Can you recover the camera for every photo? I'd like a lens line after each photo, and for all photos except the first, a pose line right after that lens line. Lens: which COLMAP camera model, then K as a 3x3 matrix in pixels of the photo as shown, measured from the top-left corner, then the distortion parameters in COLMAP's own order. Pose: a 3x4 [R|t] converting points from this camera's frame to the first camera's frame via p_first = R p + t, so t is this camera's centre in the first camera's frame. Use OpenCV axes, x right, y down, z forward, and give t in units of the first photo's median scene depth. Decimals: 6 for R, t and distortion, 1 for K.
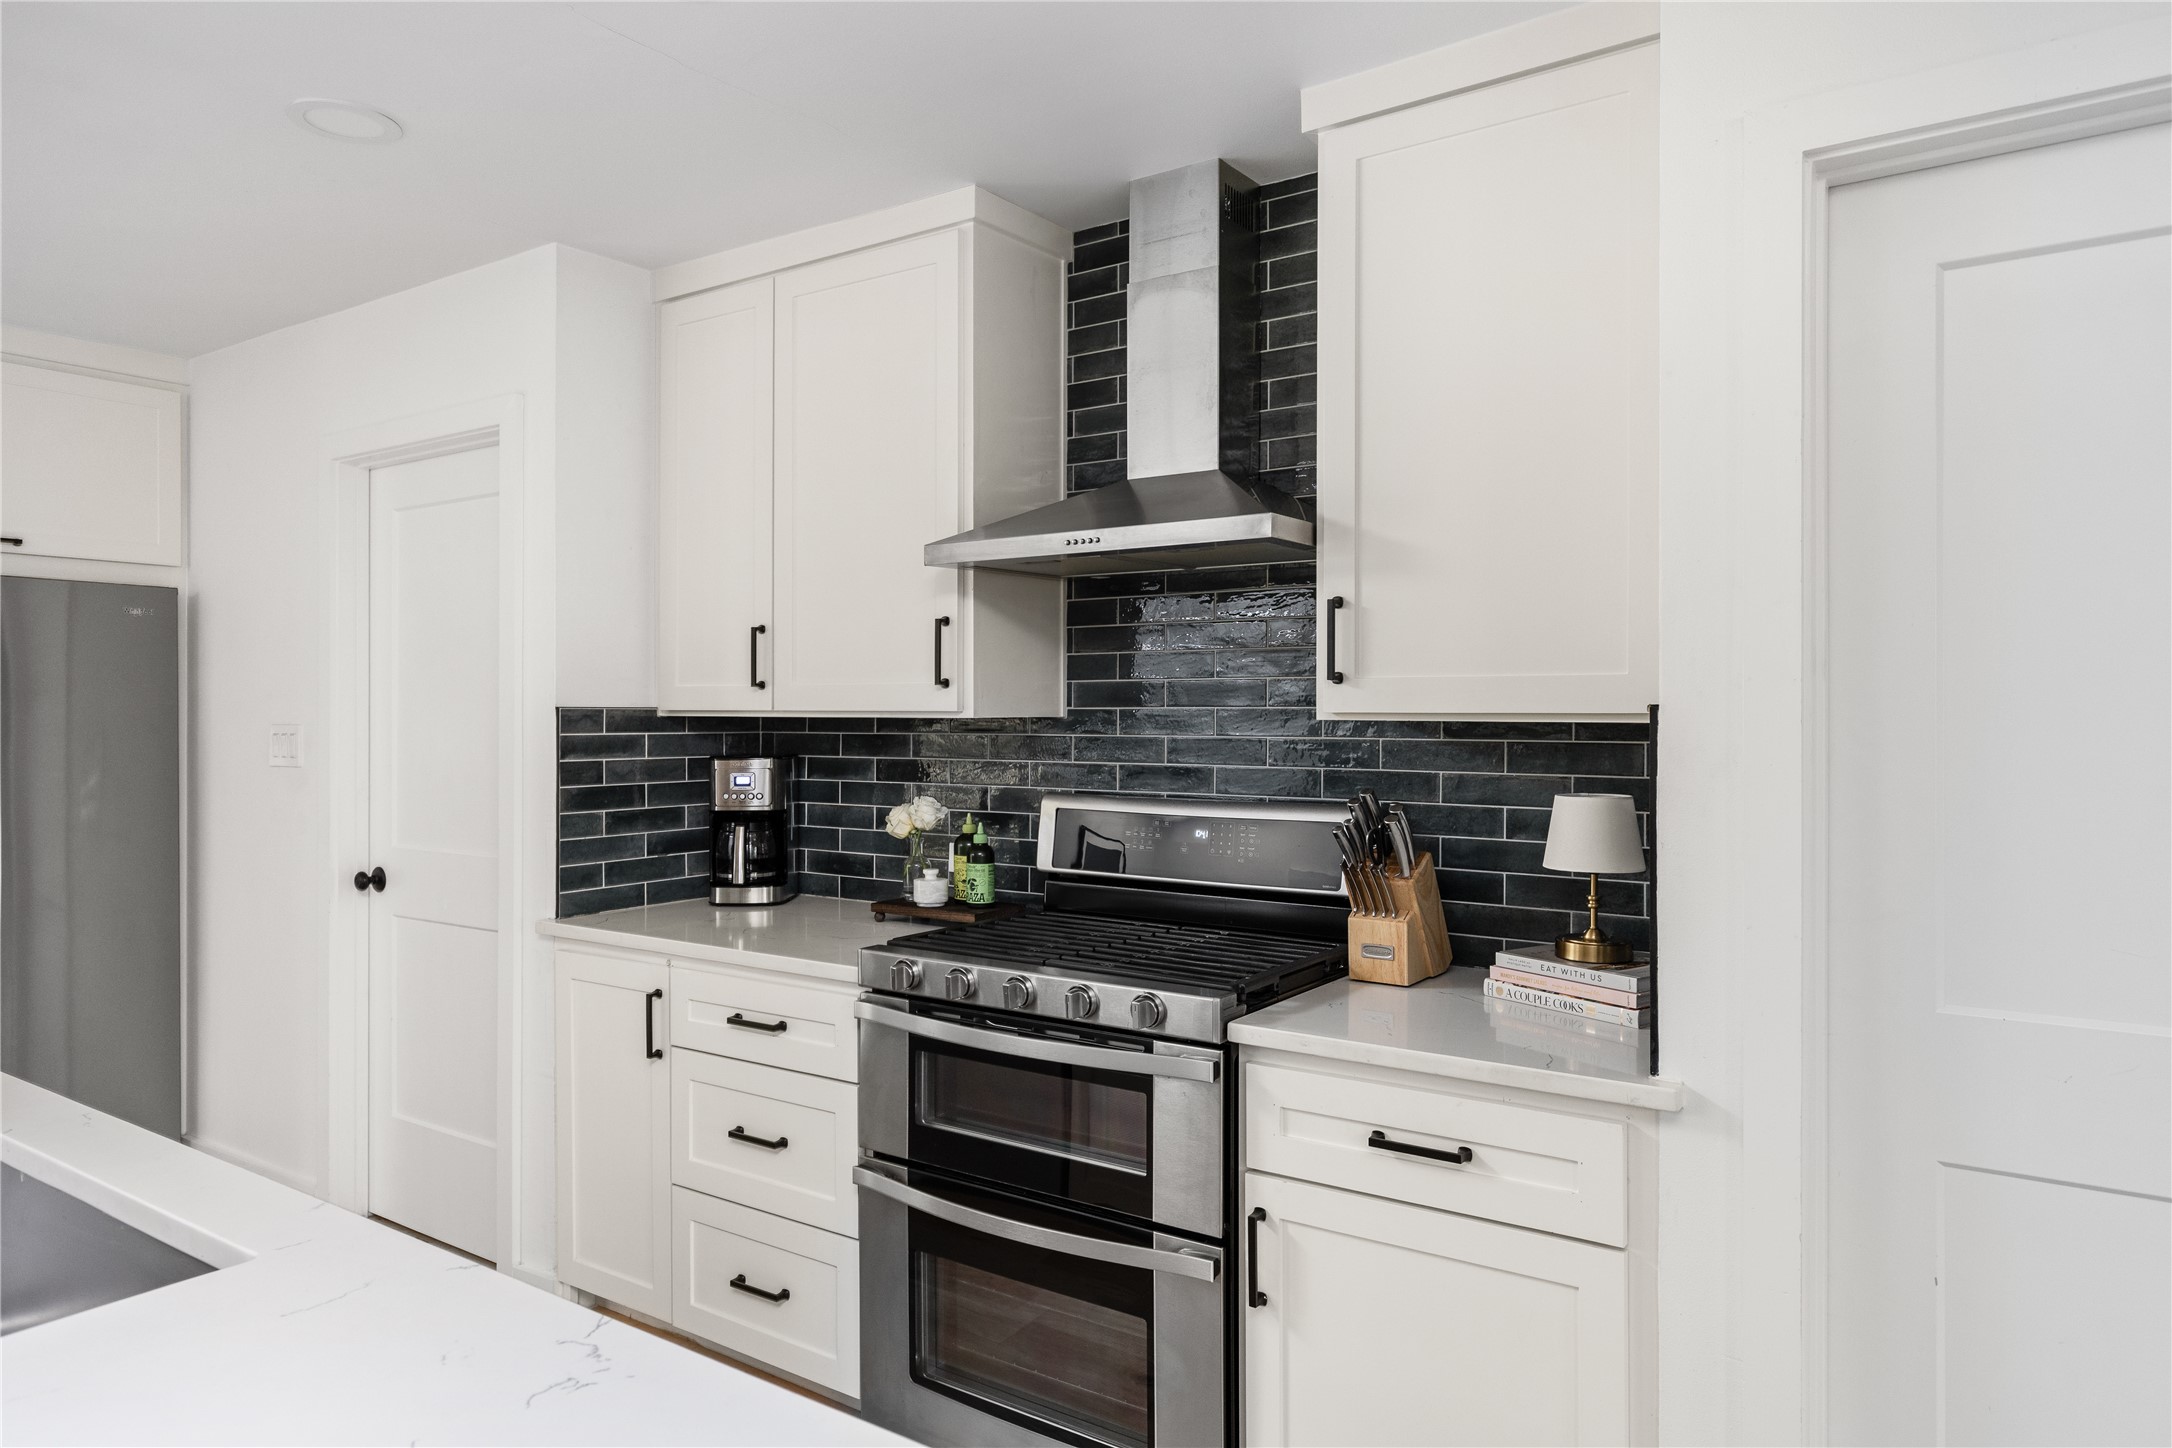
lens RADIAL K [[1351.3, 0, 1091.2], [0, 1351.3, 715.3], [0, 0, 1]] dist [0.013398, 0.001149]
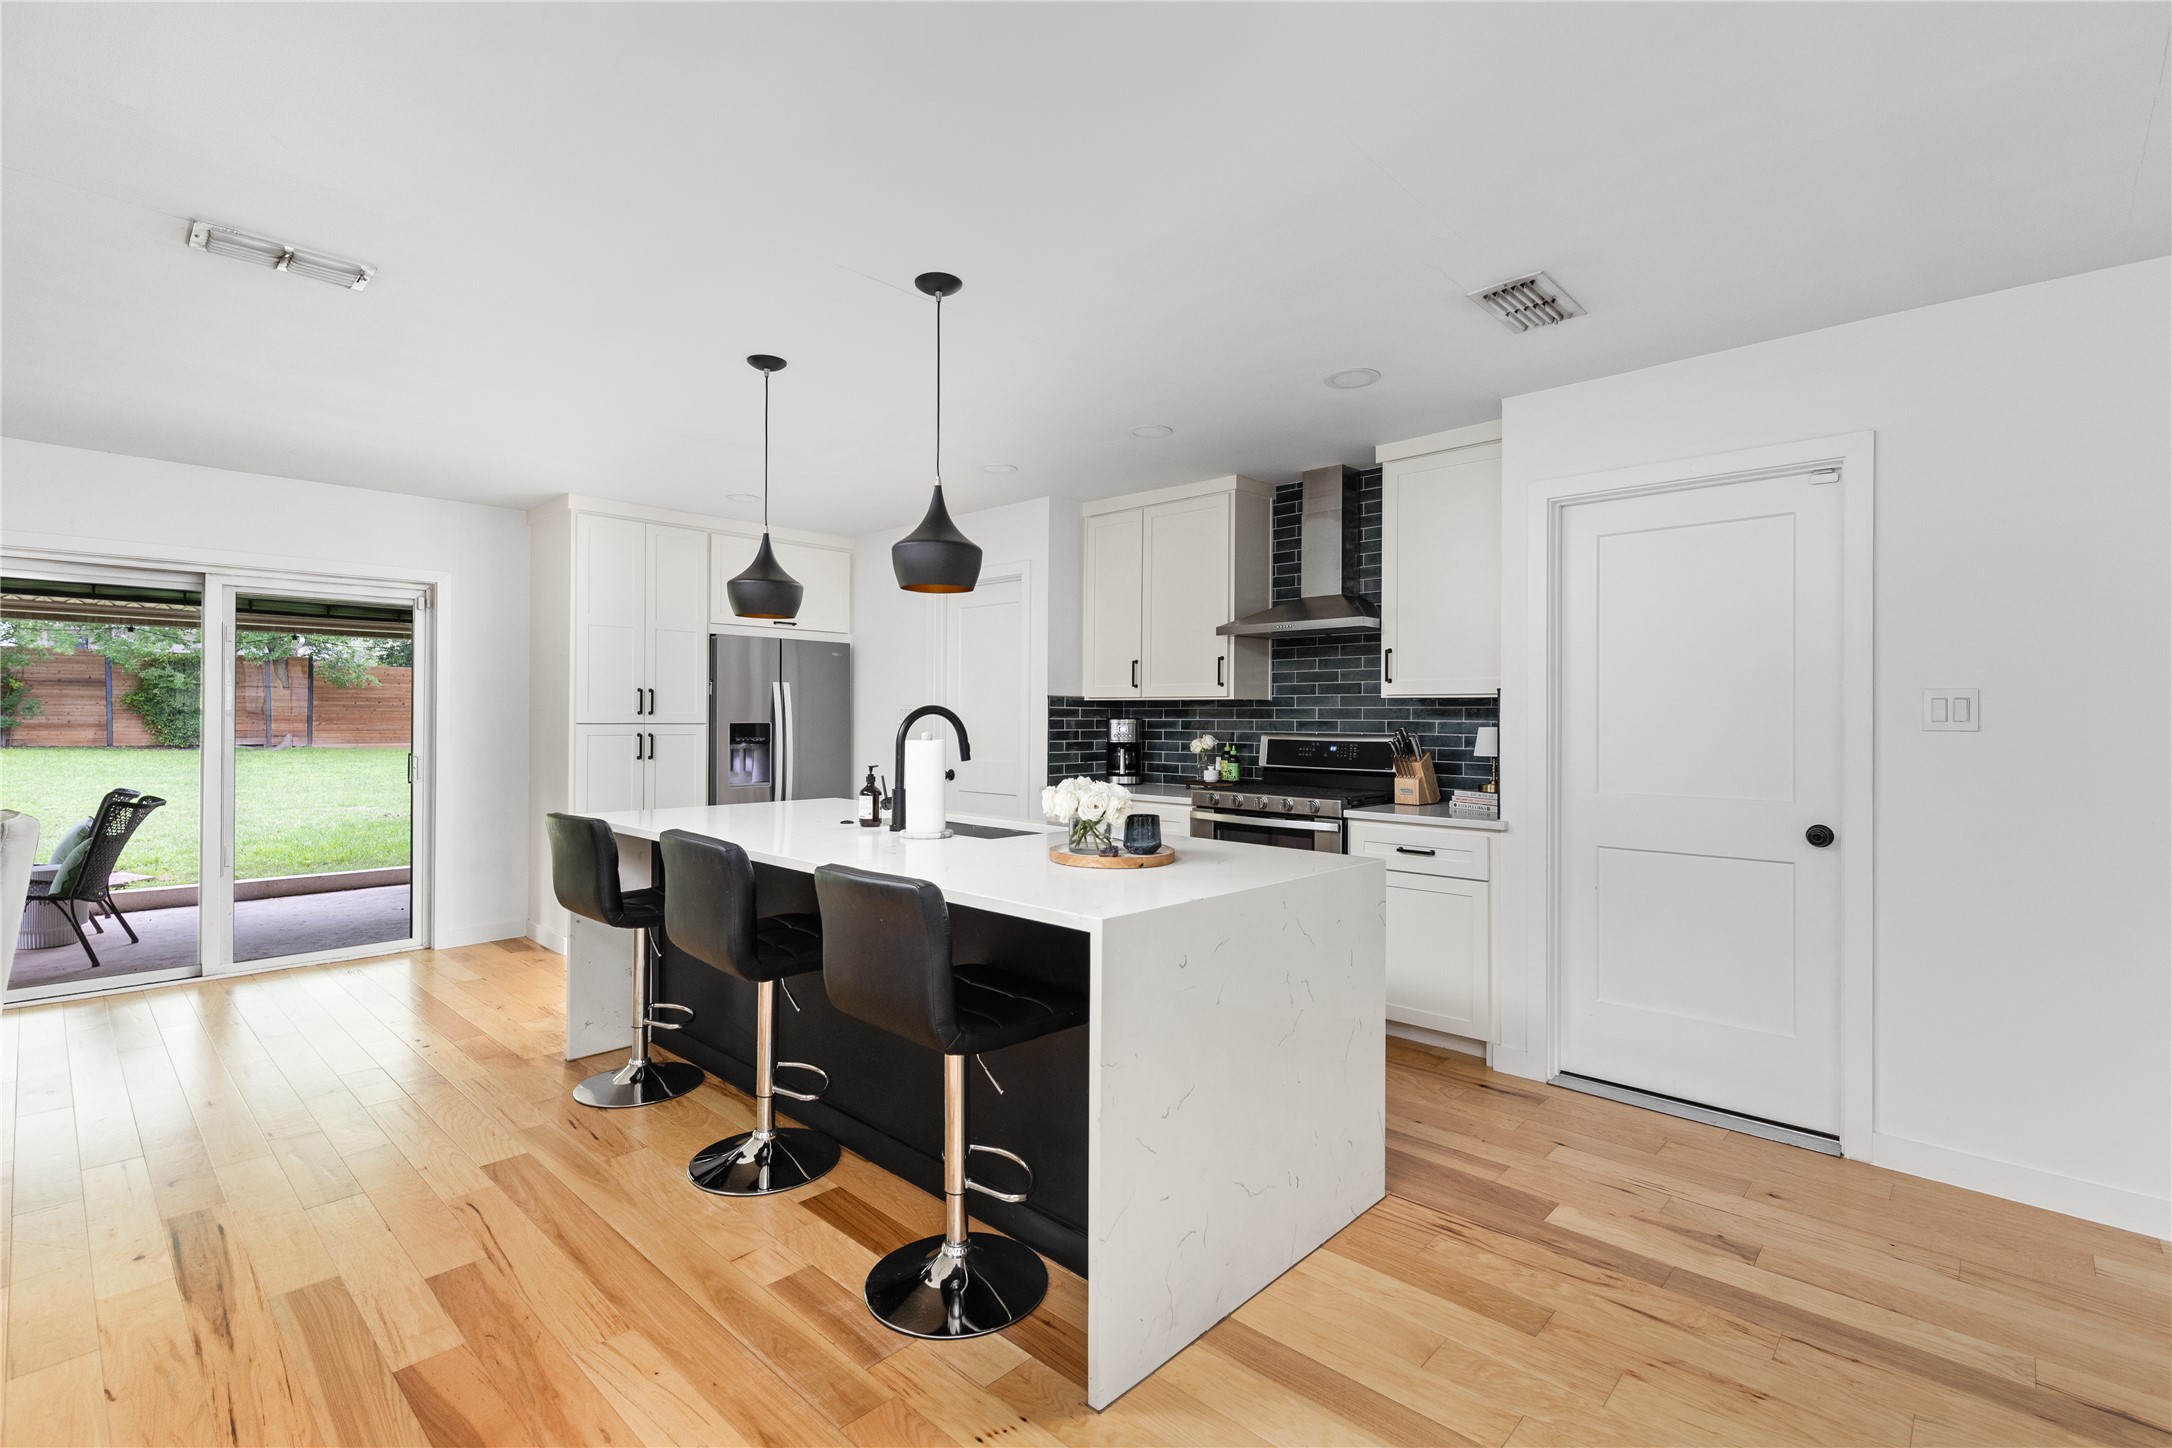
lens RADIAL K [[999.7, 0, 1093.5], [0, 999.7, 715.0], [0, 0, 1]] dist [0.010387, -0.001123]
pose [[0.988862, 0.004051, -0.148783, -0.067942], [-0.004684, 0.999981, -0.003902, 0.036397], [0.148765, 0.004556, 0.988862, -0.740238]]
